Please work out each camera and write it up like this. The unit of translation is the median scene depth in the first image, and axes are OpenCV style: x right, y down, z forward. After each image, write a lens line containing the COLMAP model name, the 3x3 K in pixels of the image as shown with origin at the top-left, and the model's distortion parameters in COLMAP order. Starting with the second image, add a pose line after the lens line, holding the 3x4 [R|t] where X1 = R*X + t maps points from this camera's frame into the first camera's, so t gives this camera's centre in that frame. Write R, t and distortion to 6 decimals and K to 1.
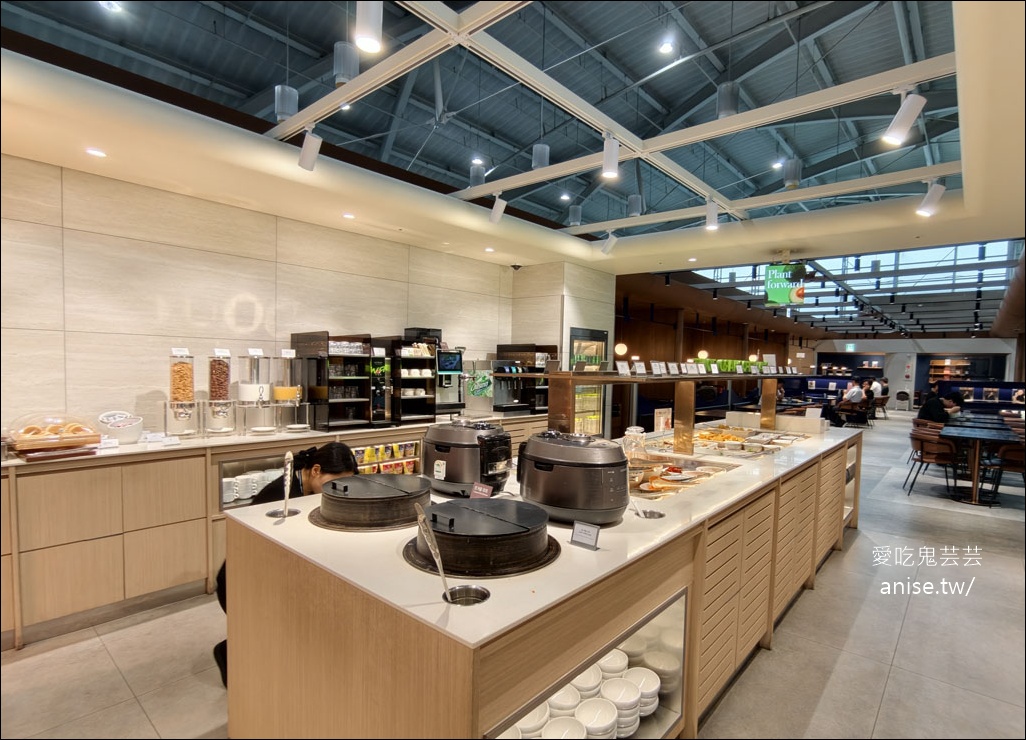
lens RADIAL K [[544.9, 0, 514.9], [0, 544.9, 388.4], [0, 0, 1]] dist [-0.051366, 0.039622]
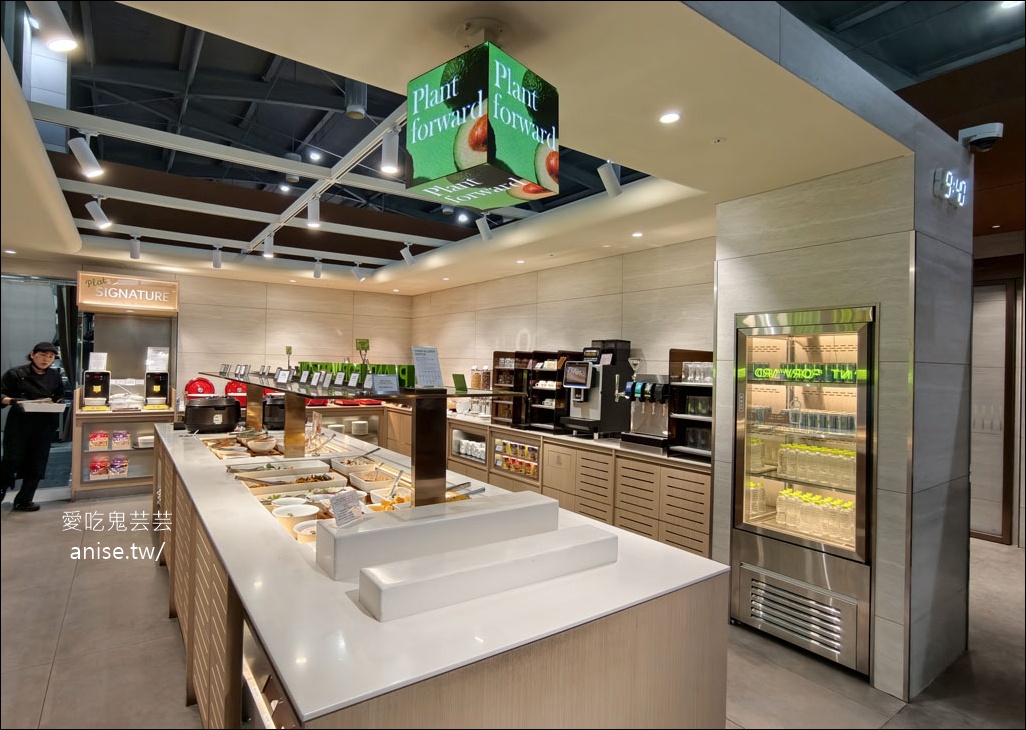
lens RADIAL K [[542.8, 0, 513.0], [0, 542.8, 365.0], [0, 0, 1]] dist [0.000802, 0.000150]
pose [[-0.211297, -0.024115, -0.977124, 0.485938], [-0.070121, 0.997494, -0.009454, -0.028526], [0.974903, 0.066520, -0.212458, 0.640089]]
